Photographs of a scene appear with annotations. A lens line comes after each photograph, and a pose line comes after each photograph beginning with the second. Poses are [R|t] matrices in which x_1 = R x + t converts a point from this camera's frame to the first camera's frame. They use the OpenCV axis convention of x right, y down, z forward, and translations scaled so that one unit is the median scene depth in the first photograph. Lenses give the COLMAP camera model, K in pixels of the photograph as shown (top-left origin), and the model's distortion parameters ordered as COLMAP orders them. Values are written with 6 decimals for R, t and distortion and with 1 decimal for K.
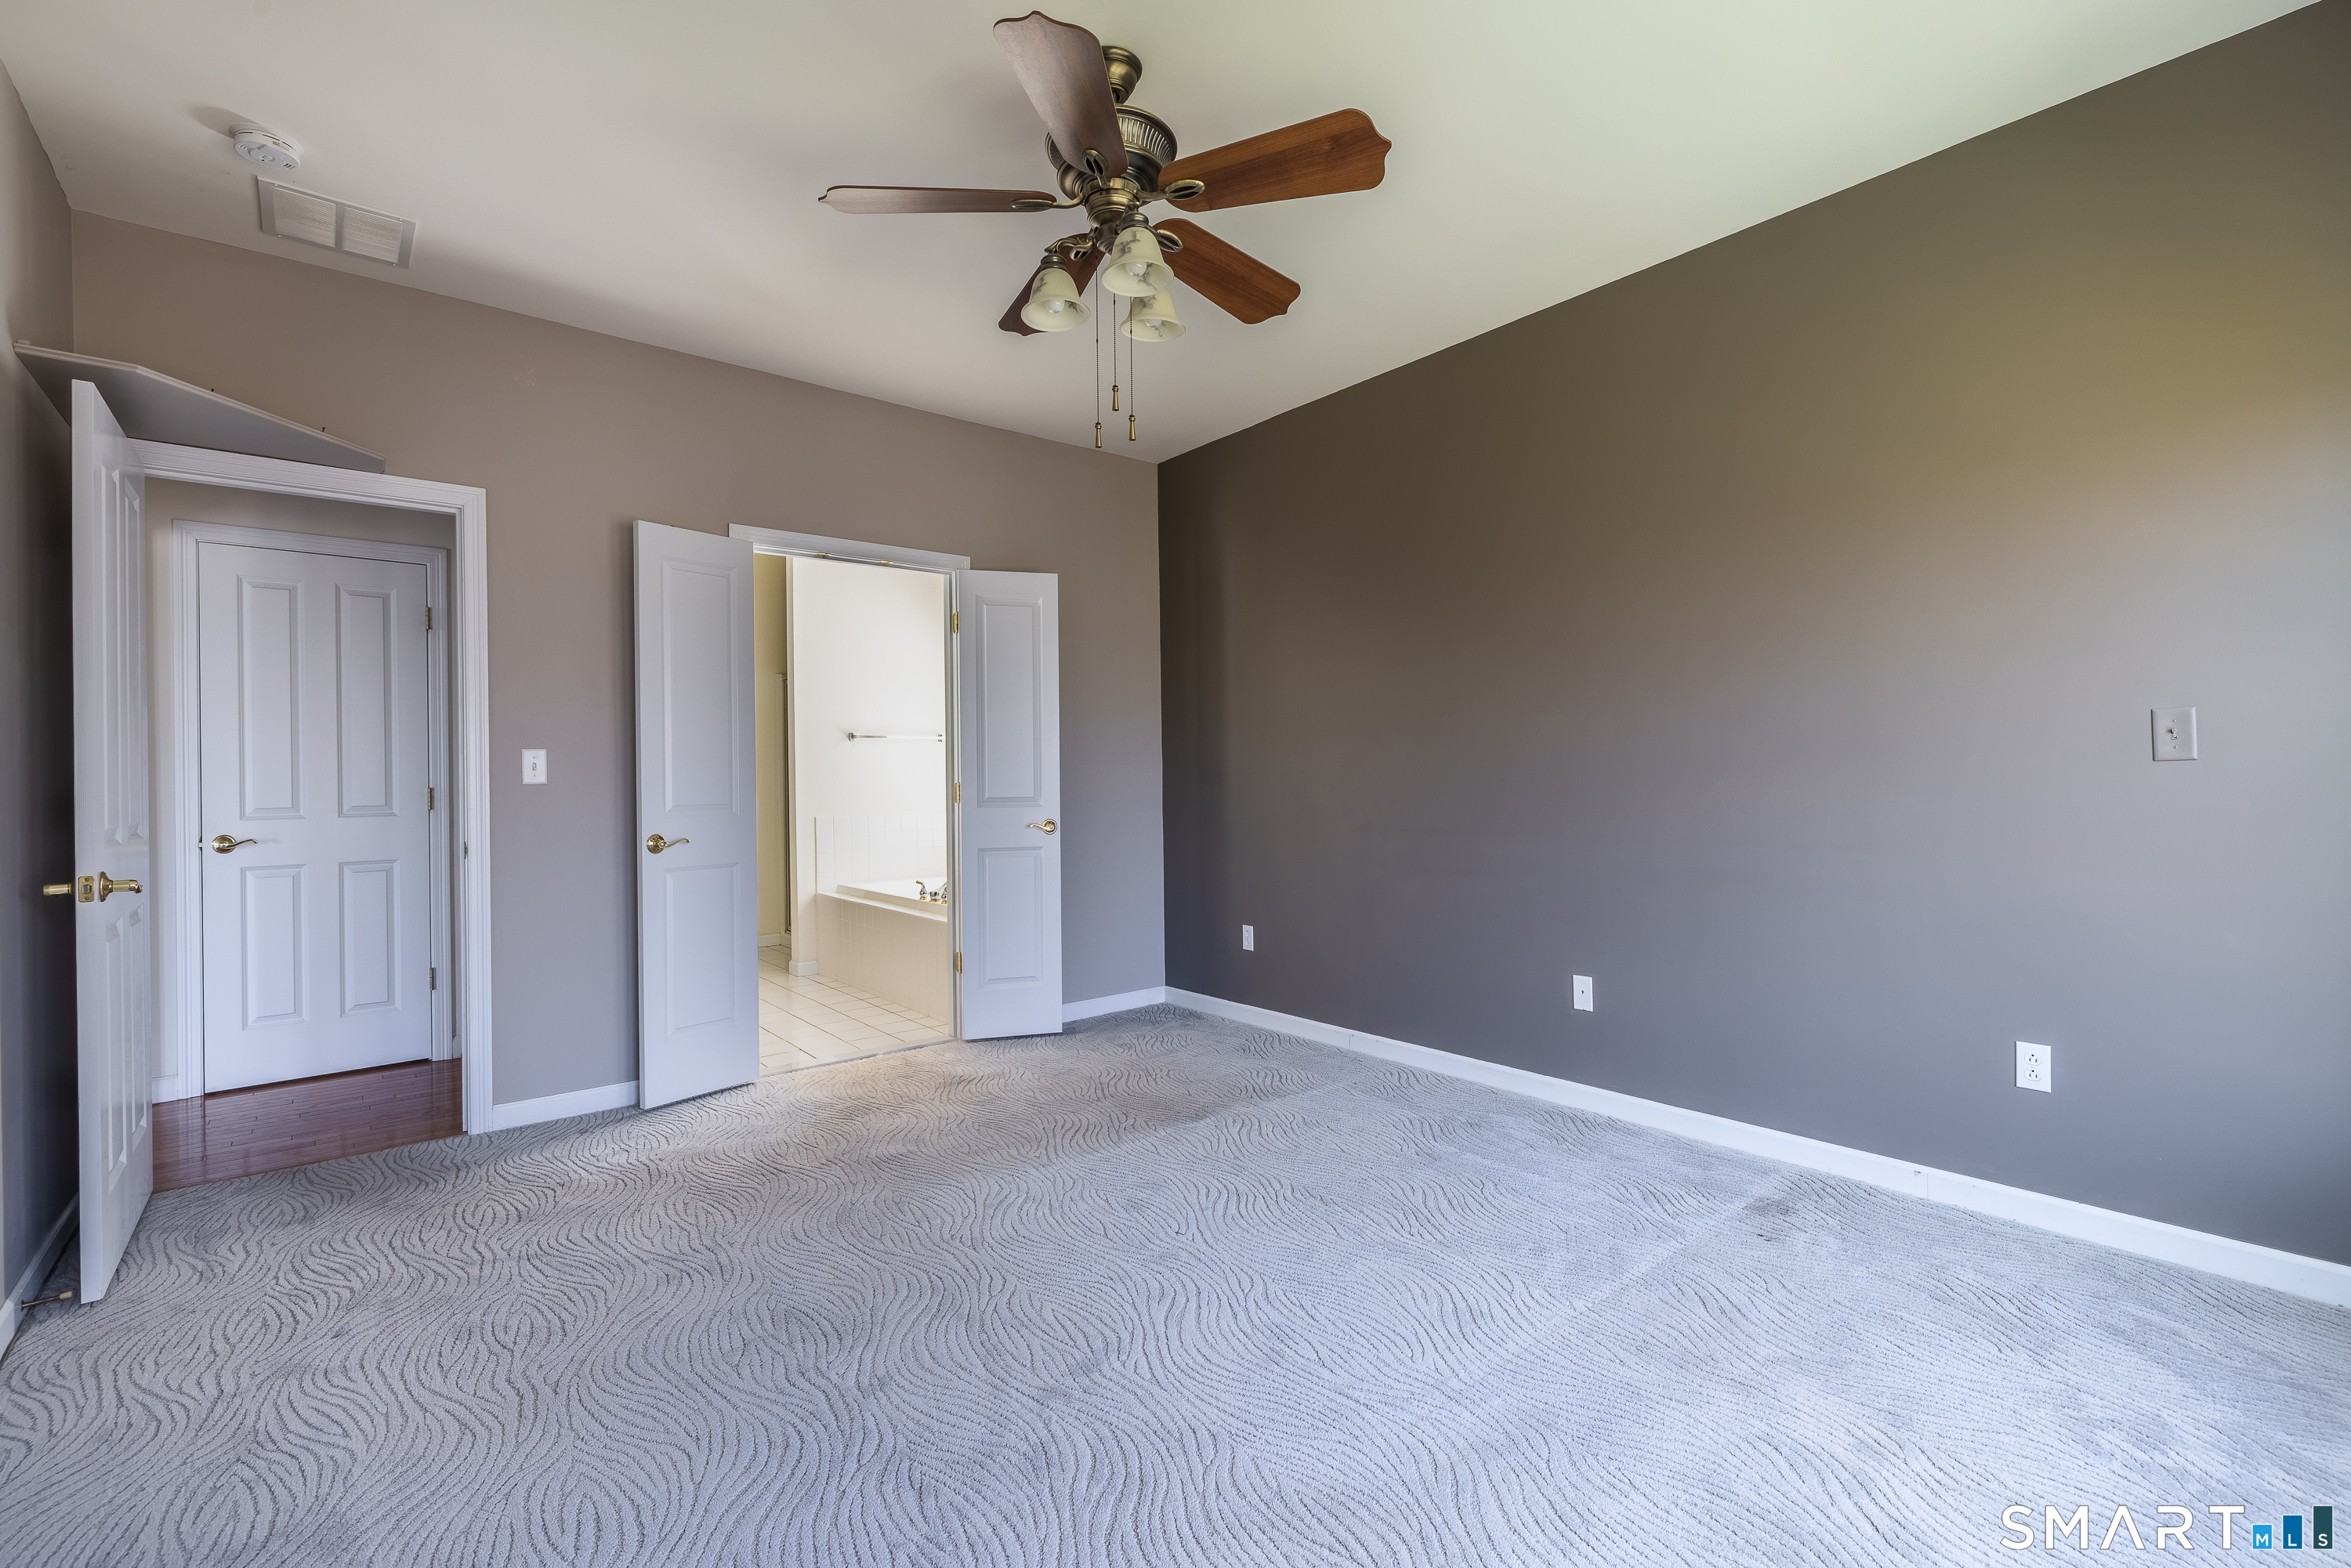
lens RADIAL K [[1025.7, 0, 1177.9], [0, 1025.7, 770.3], [0, 0, 1]] dist [0.002441, 0.000325]
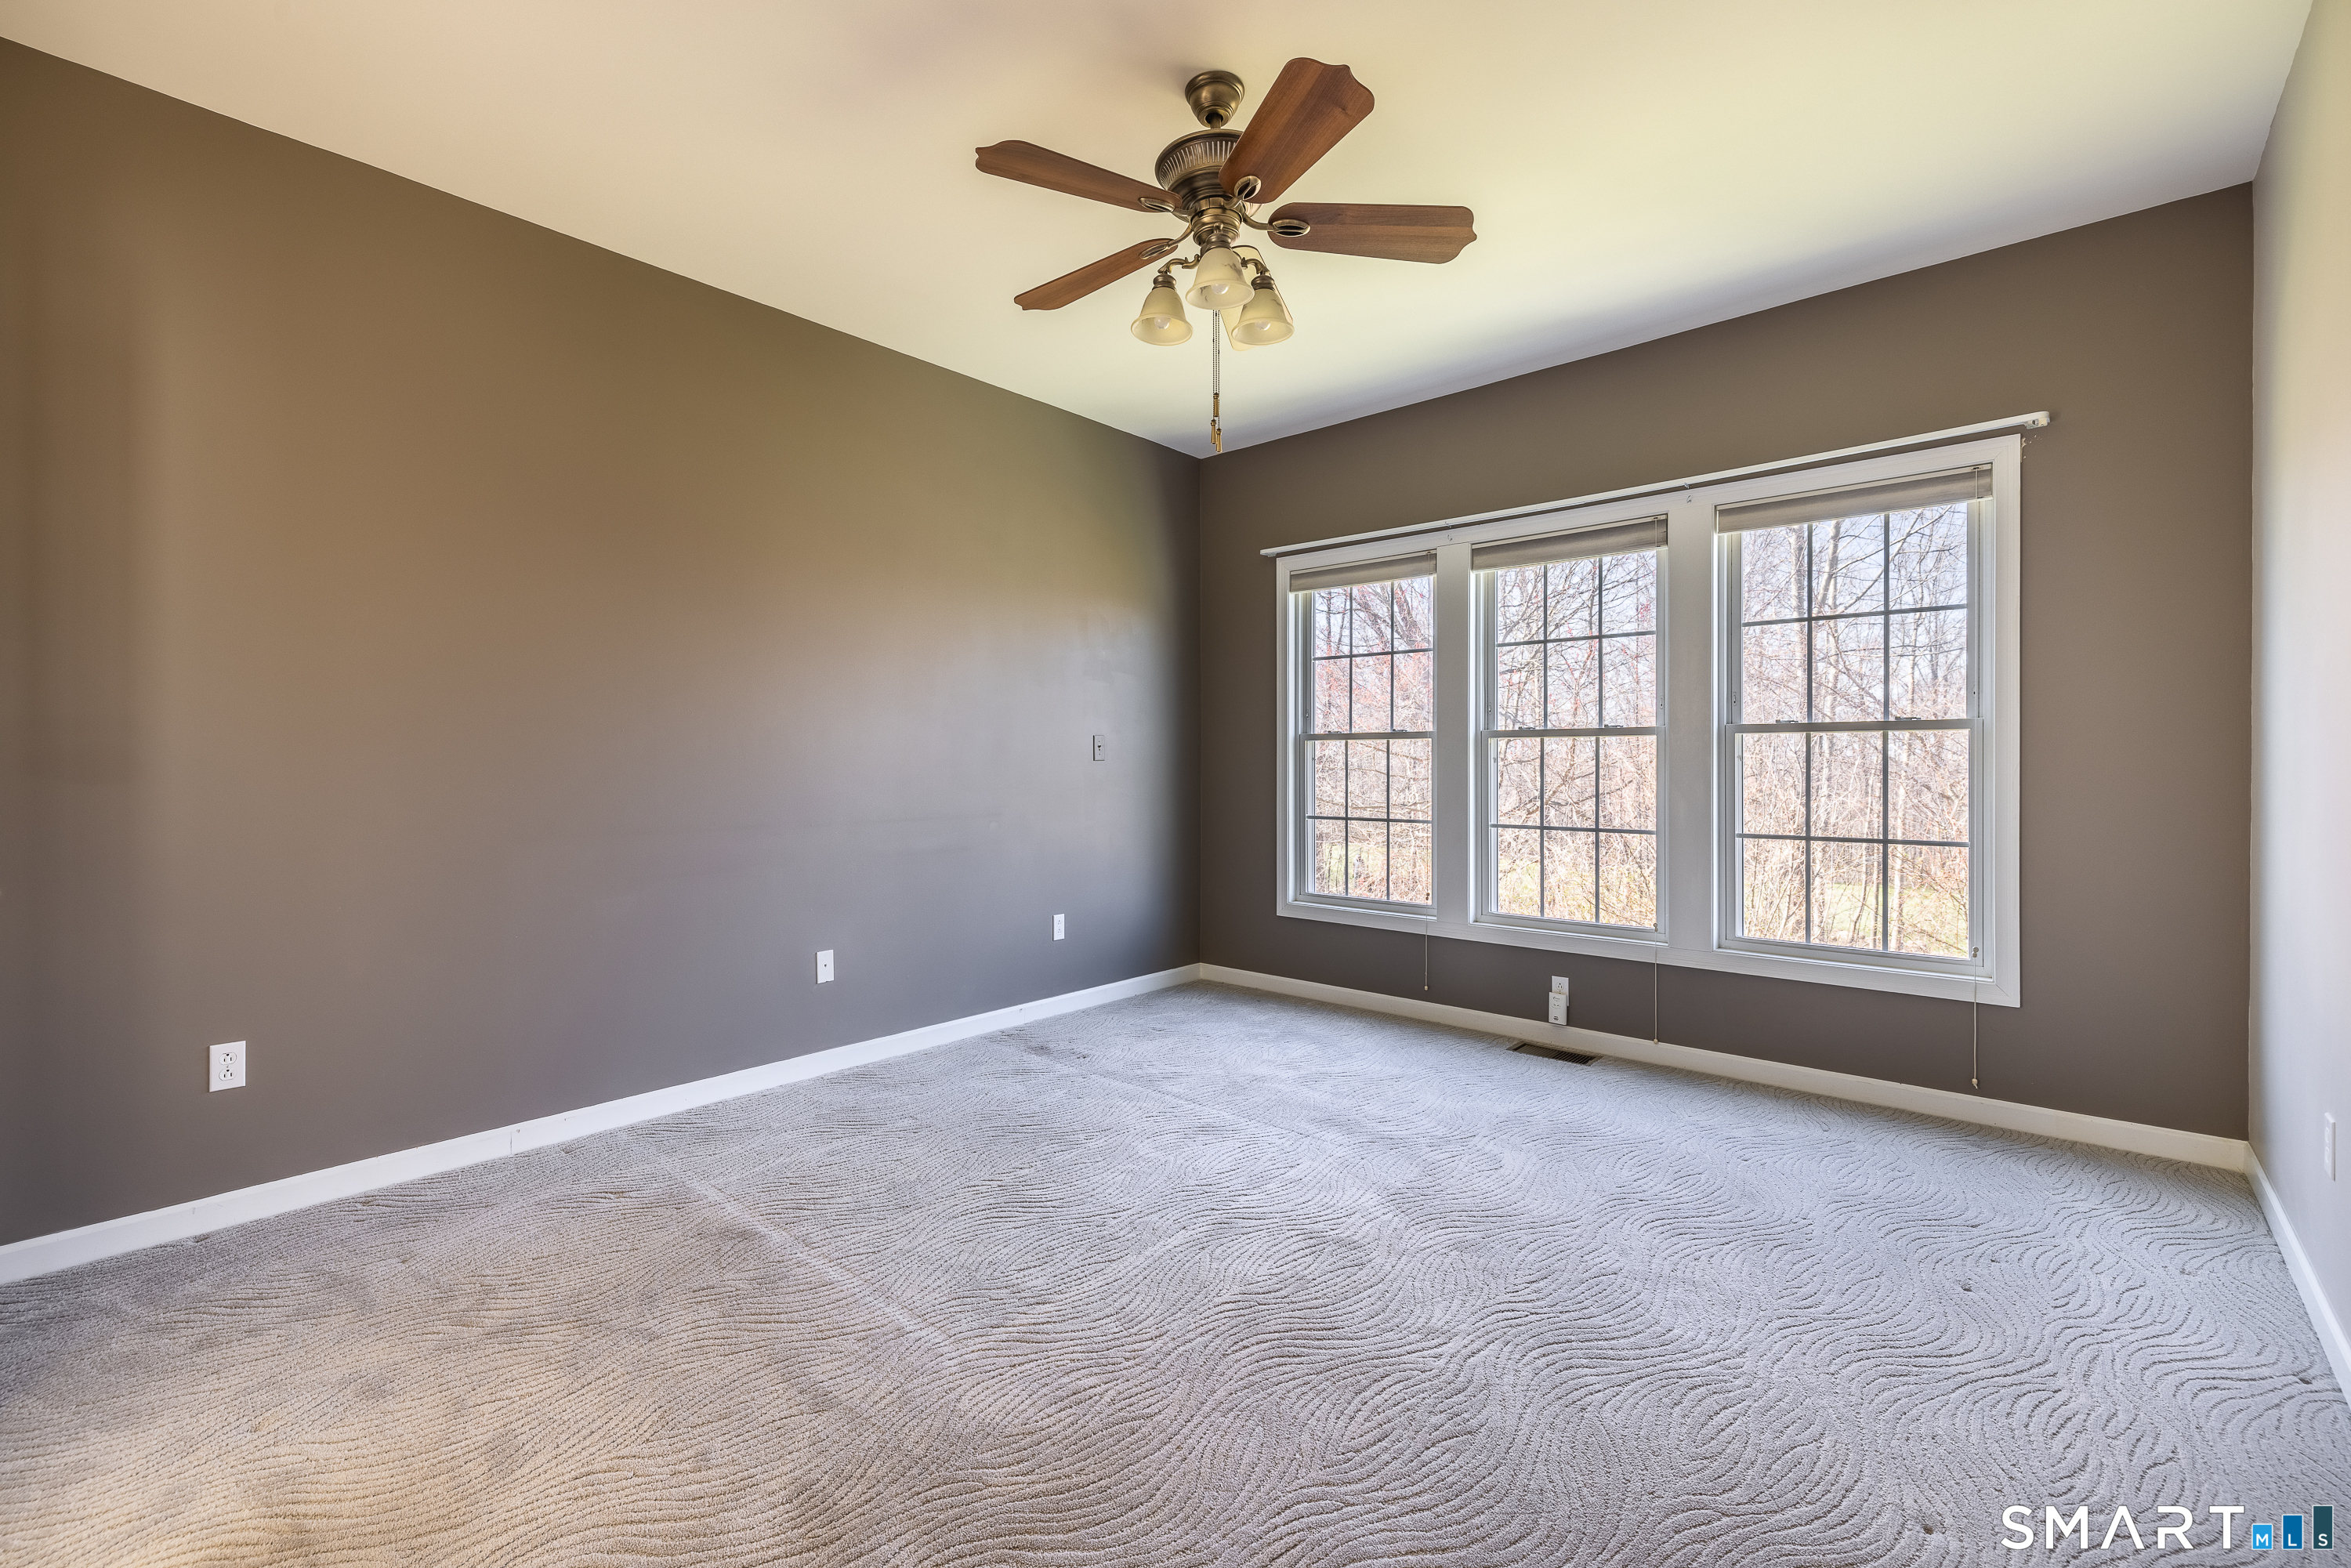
lens RADIAL K [[1025.7, 0, 1177.9], [0, 1025.7, 770.3], [0, 0, 1]] dist [0.002441, 0.000325]
pose [[-0.172069, -0.002549, 0.985082, -0.777672], [-0.011781, 0.999930, 0.000529, 0.003953], [-0.985014, -0.011515, -0.172087, 0.859515]]
